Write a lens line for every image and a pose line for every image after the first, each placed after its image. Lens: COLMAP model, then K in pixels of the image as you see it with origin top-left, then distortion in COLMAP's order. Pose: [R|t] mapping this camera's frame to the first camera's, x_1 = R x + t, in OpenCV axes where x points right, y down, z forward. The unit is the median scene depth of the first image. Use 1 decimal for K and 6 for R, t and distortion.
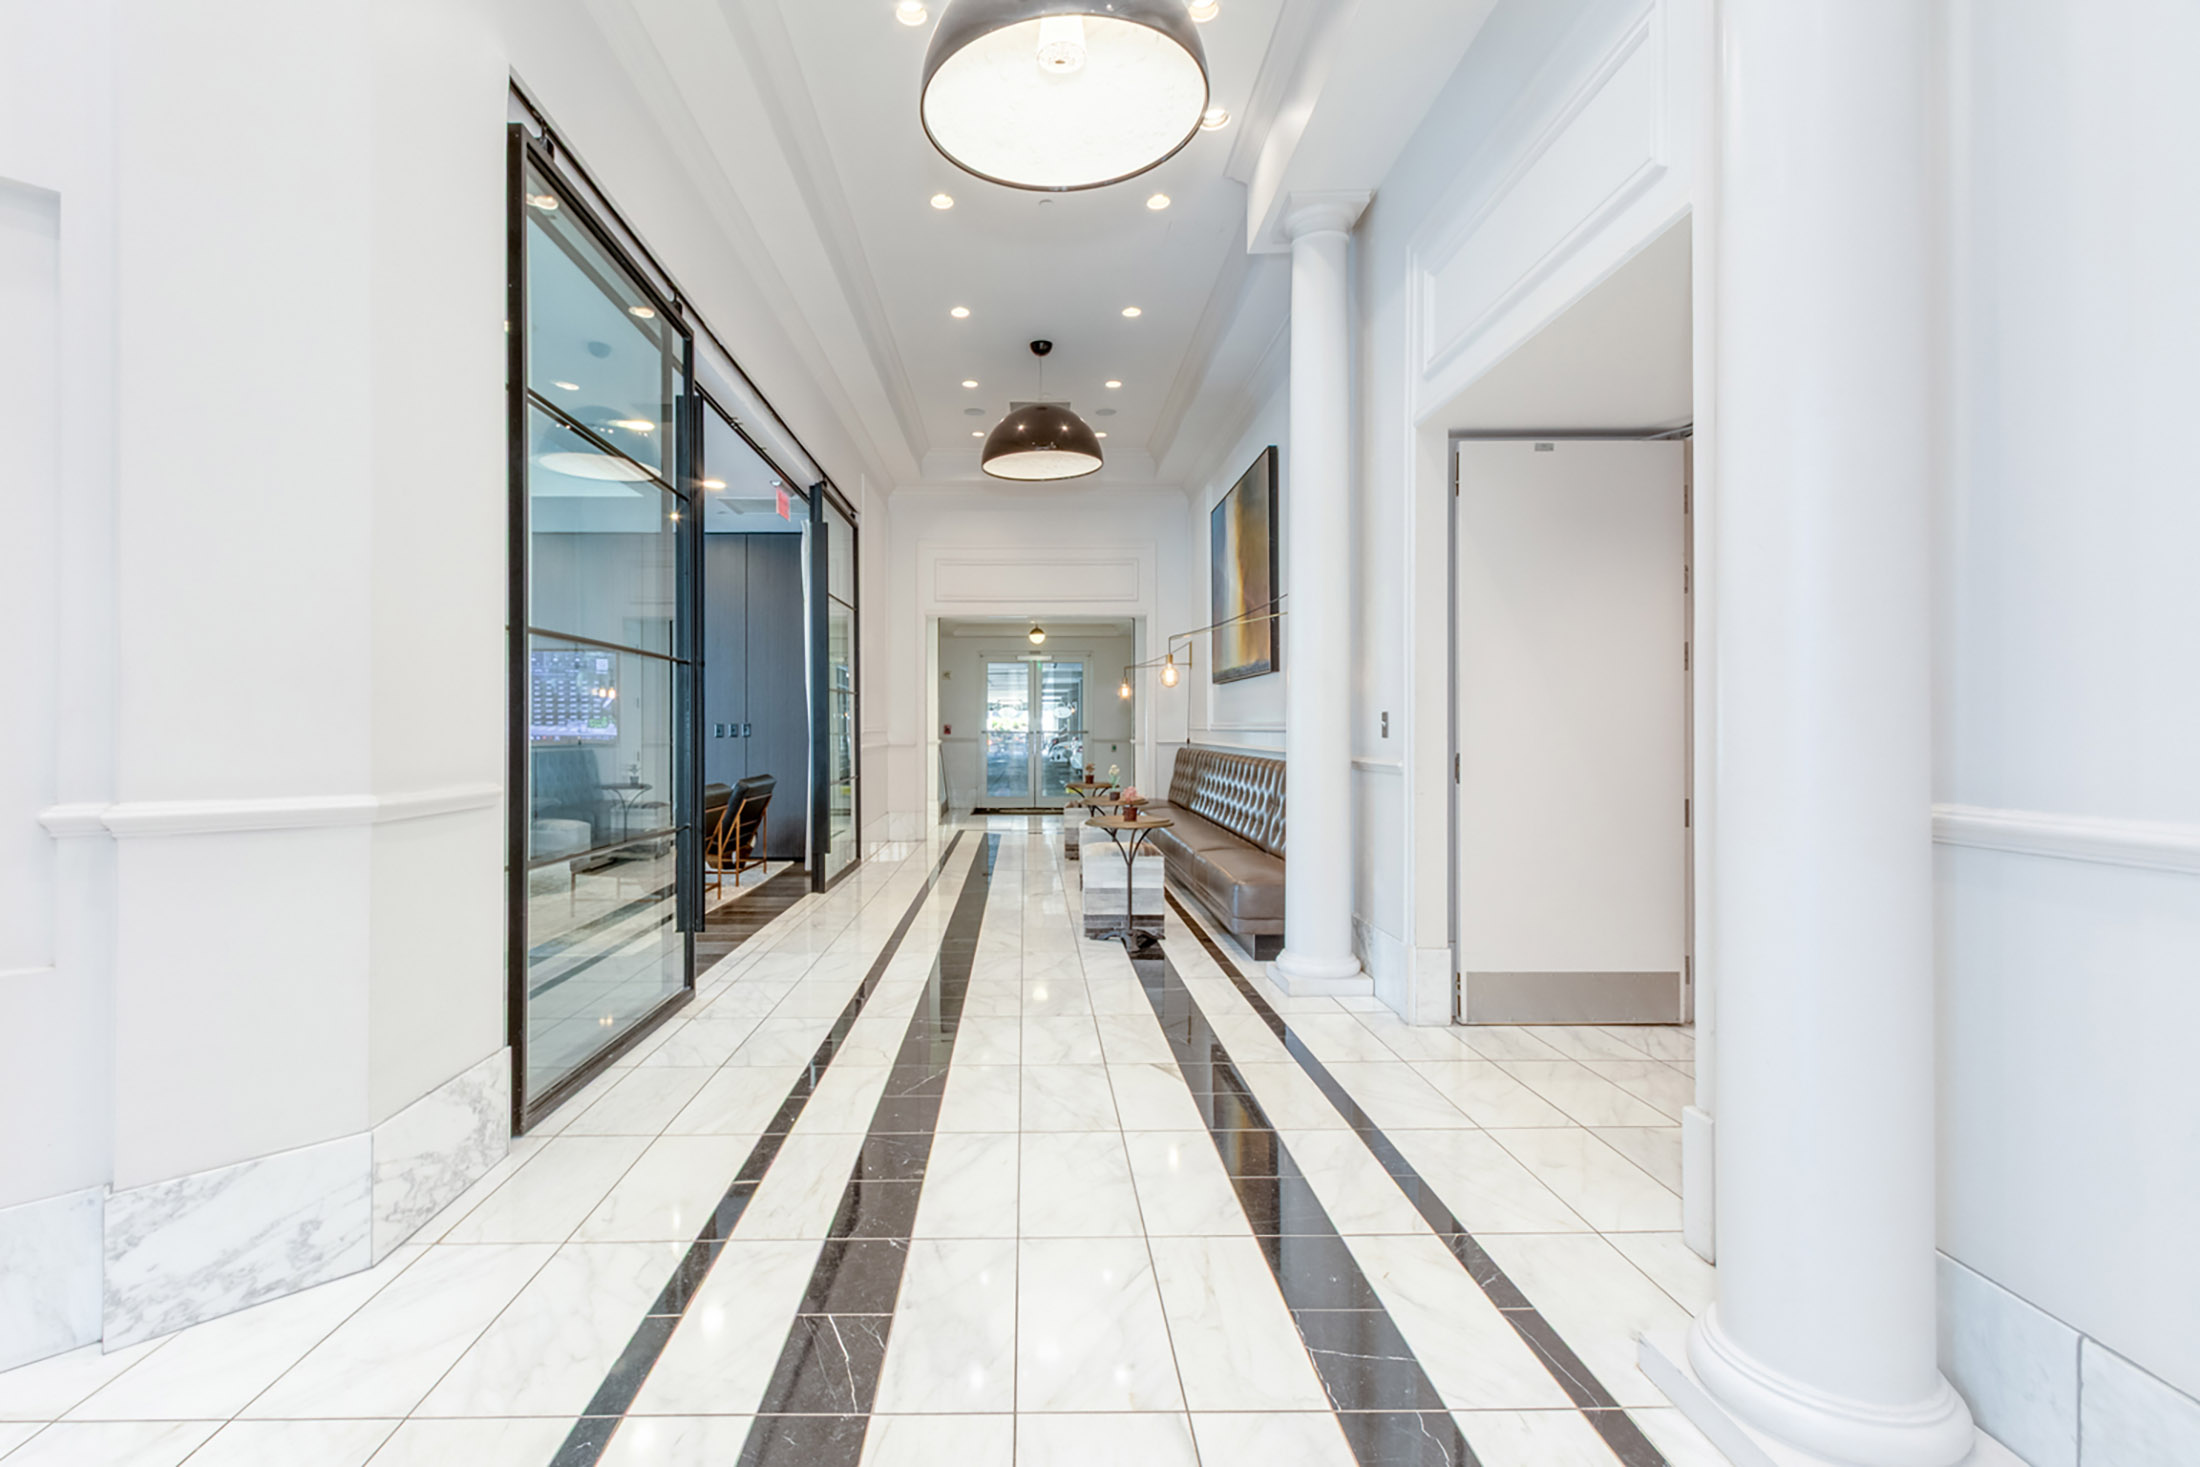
lens RADIAL K [[1002.8, 0, 1041.5], [0, 1002.8, 728.0], [0, 0, 1]] dist [0.000735, 0.000427]
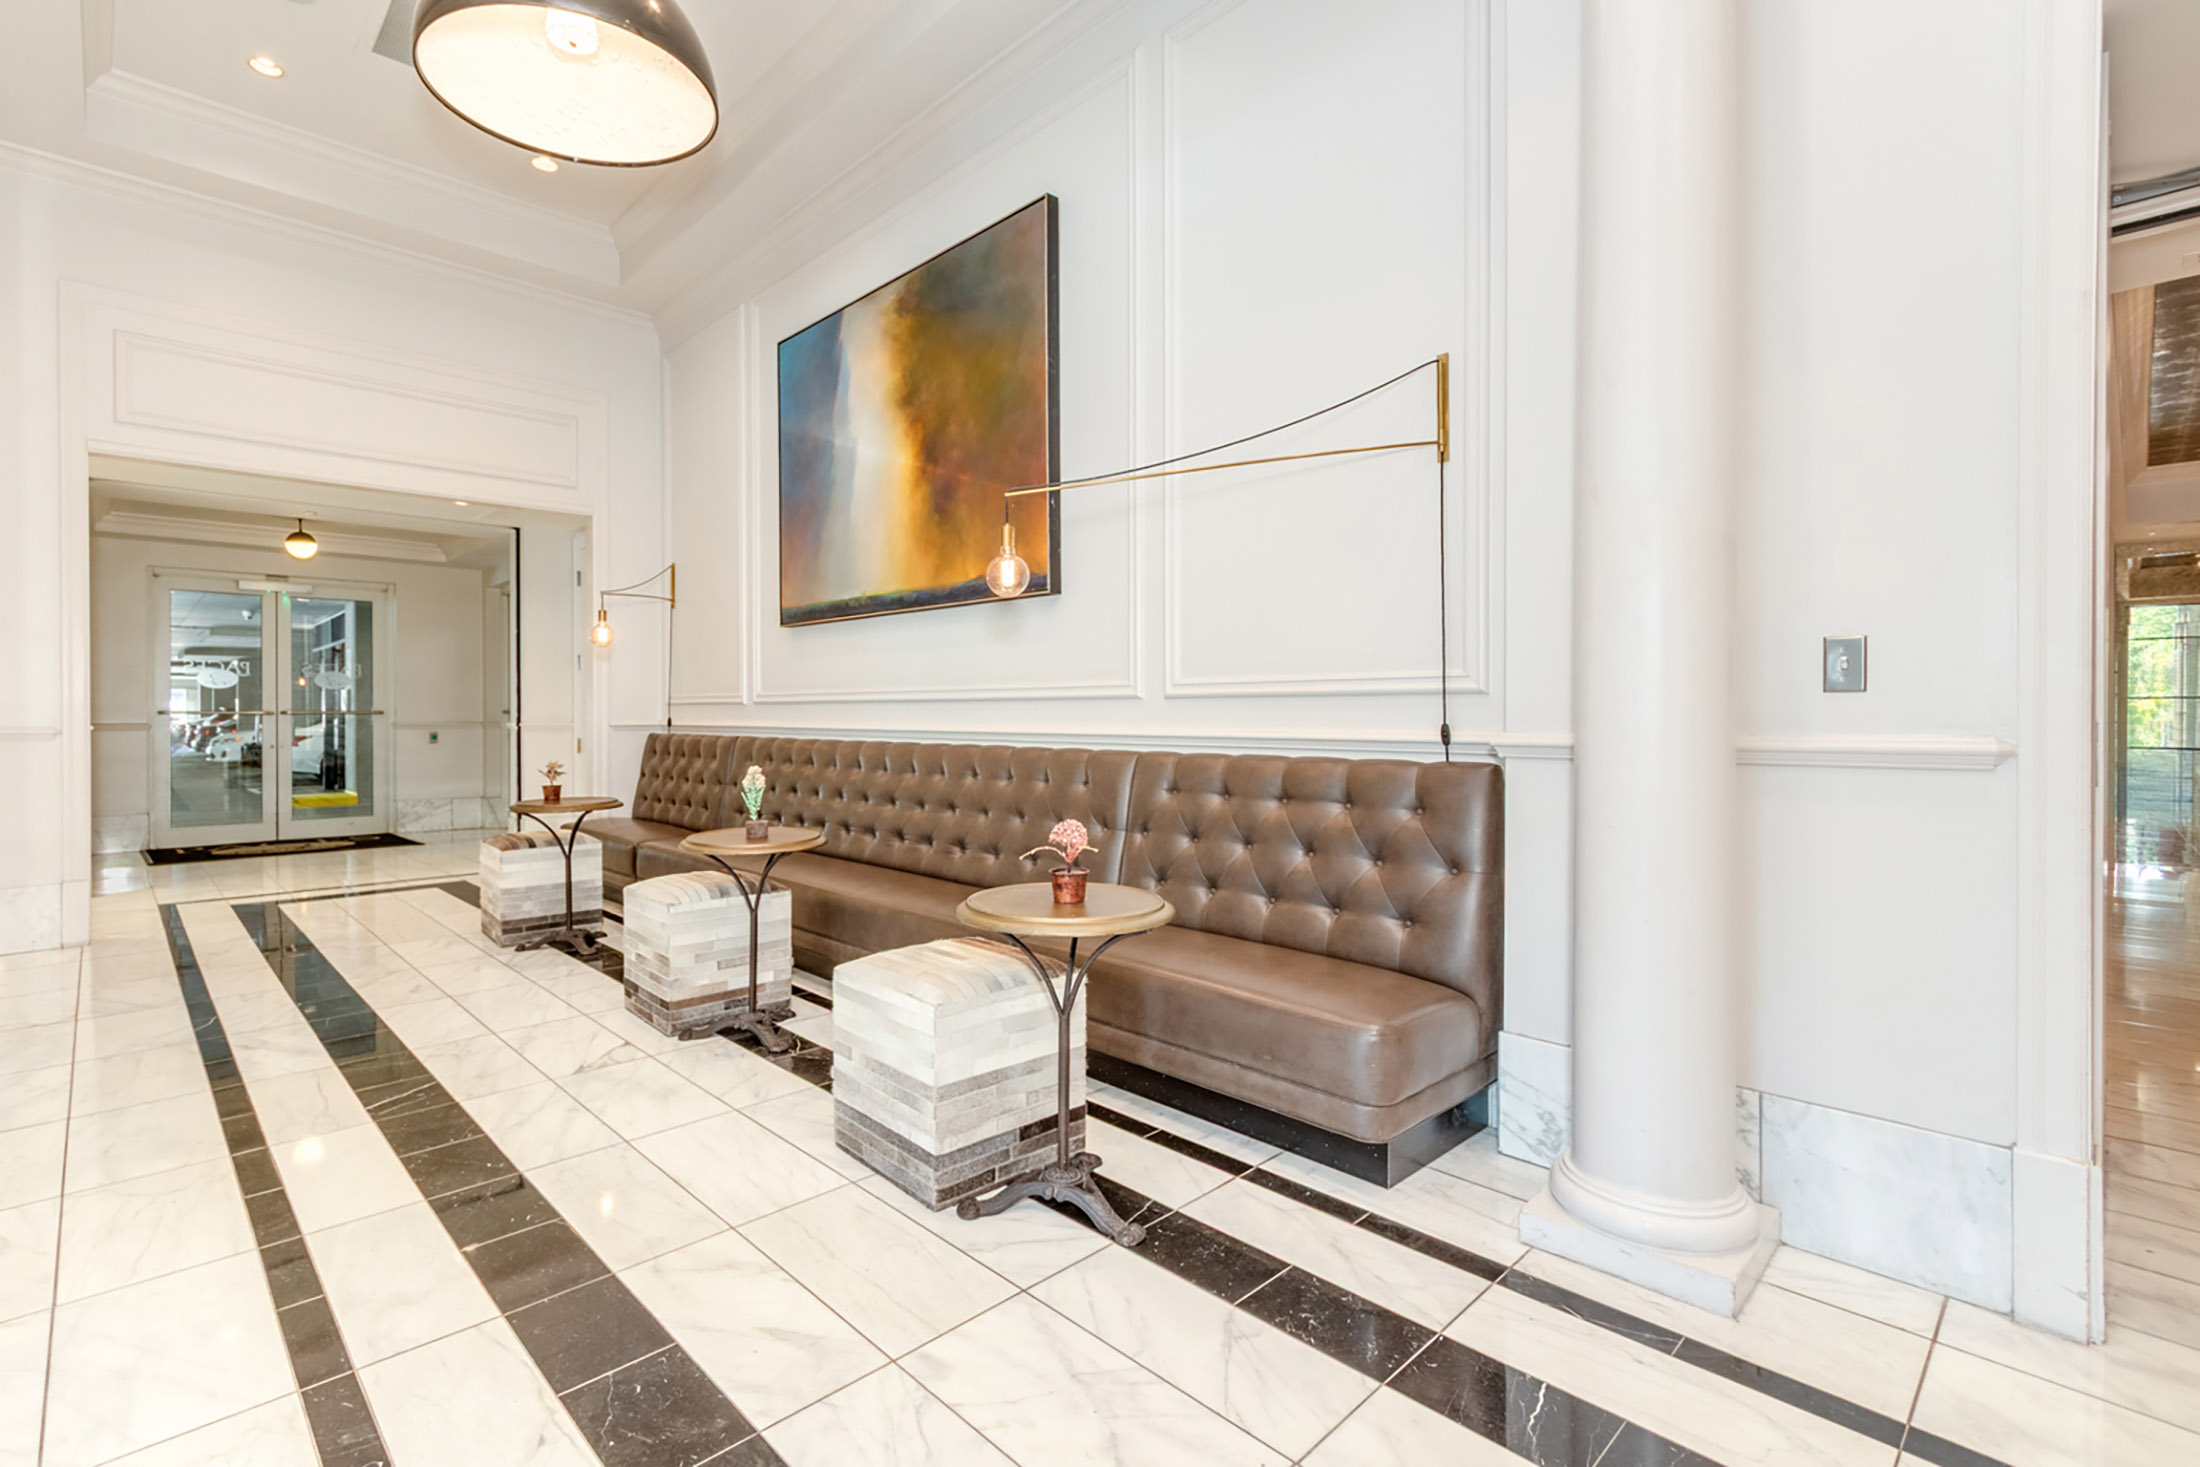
lens RADIAL K [[1002.8, 0, 1041.5], [0, 1002.8, 728.0], [0, 0, 1]] dist [0.000735, 0.000427]
pose [[0.742377, -0.008610, 0.669927, -0.106750], [-0.000243, 0.999914, 0.013121, 0.008554], [-0.669983, -0.009903, 0.742311, 0.402463]]
